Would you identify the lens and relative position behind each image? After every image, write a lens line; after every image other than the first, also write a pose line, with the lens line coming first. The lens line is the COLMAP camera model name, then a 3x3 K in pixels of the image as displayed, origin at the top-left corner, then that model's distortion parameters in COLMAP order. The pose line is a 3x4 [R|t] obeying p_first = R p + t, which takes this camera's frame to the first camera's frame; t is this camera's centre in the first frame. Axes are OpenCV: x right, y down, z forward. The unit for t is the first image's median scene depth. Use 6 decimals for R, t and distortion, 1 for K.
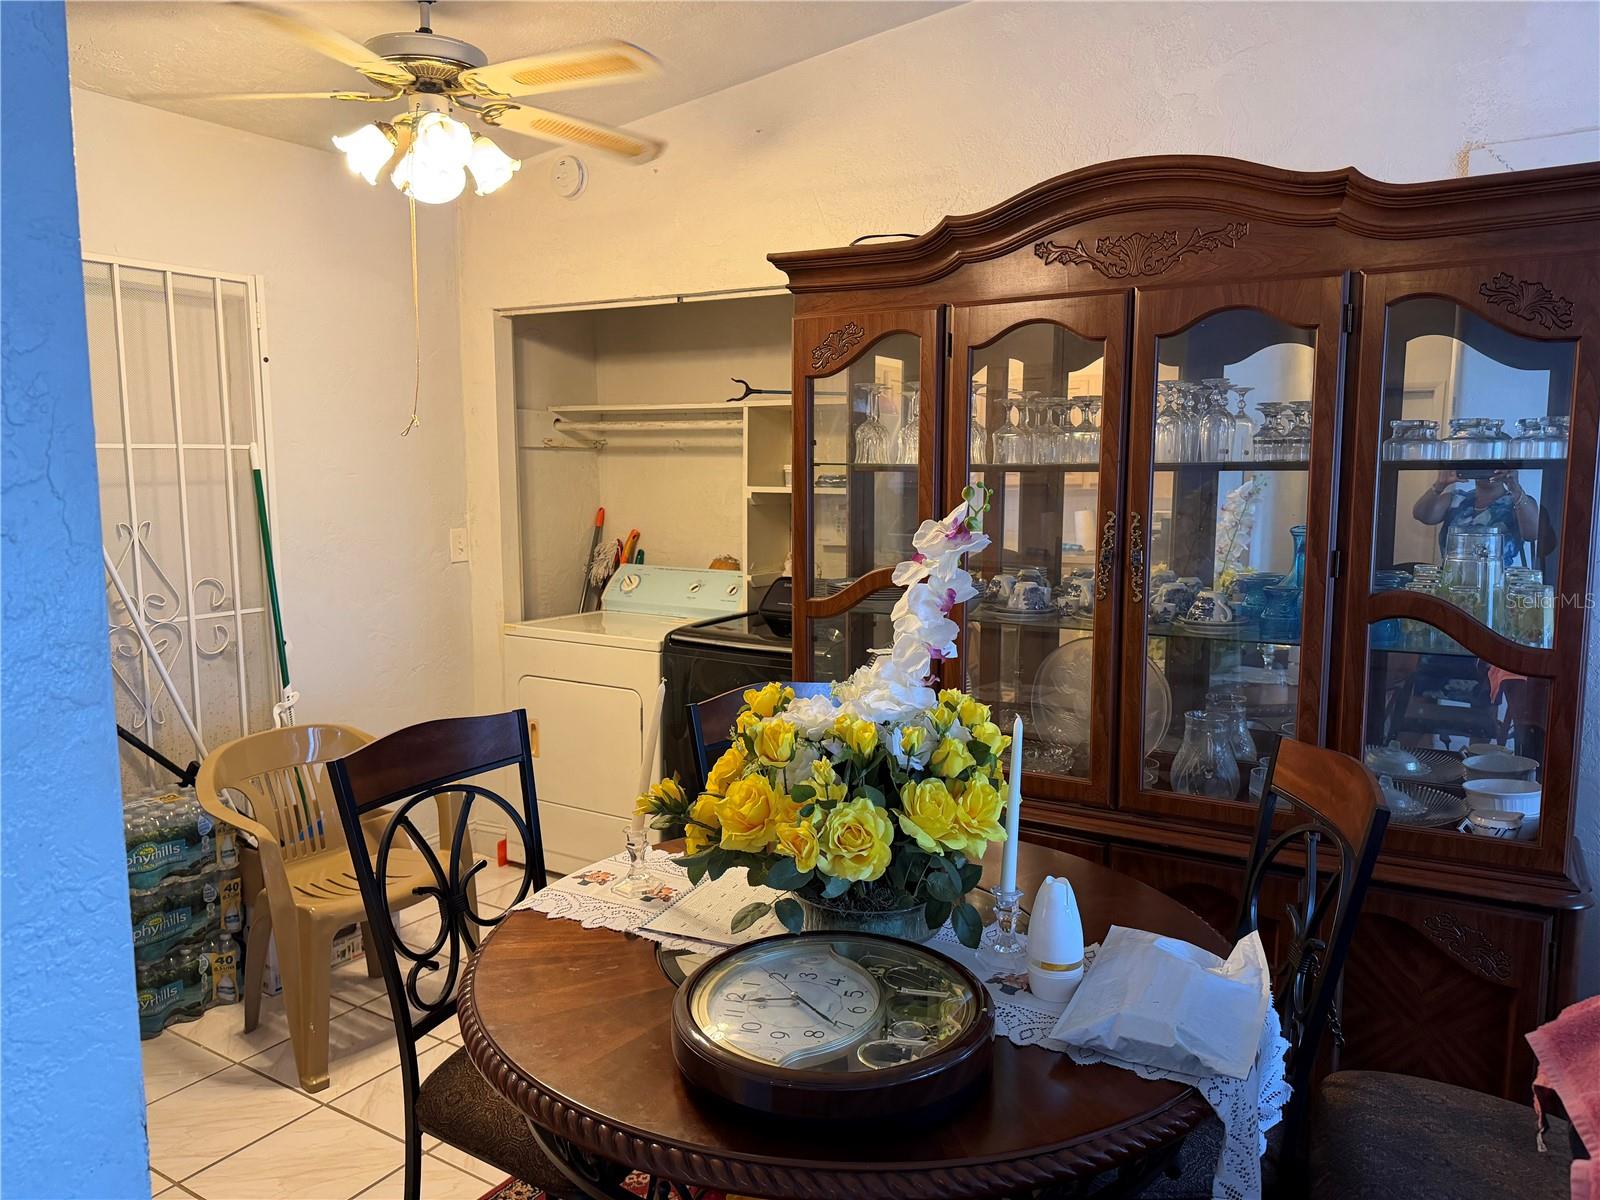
lens RADIAL K [[1111.6, 0, 832.7], [0, 1111.6, 605.8], [0, 0, 1]] dist [0.072670, -0.090437]
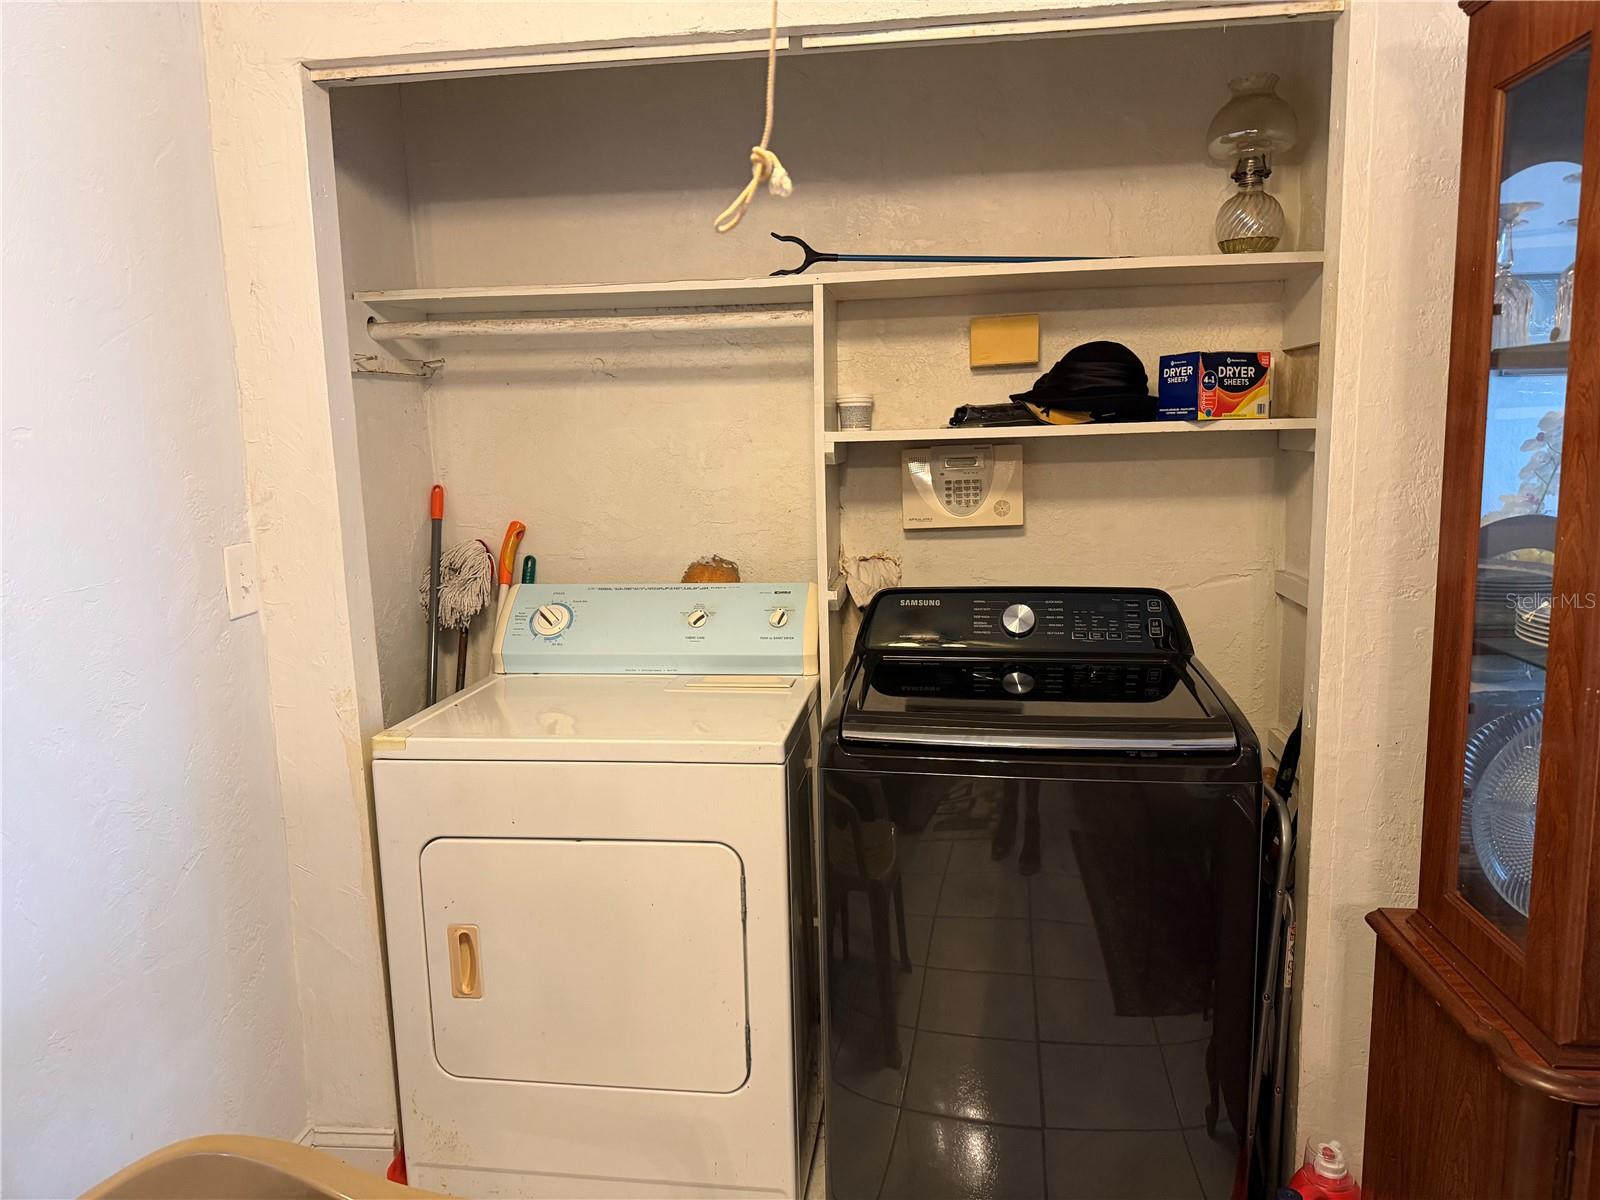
lens RADIAL K [[1111.6, 0, 789.3], [0, 1111.6, 601.4], [0, 0, 1]] dist [0.072670, -0.090437]
pose [[0.920237, -0.091328, 0.380556, -0.302727], [0.078058, 0.995684, 0.050196, -0.051295], [-0.383498, -0.016487, 0.923395, 0.483002]]
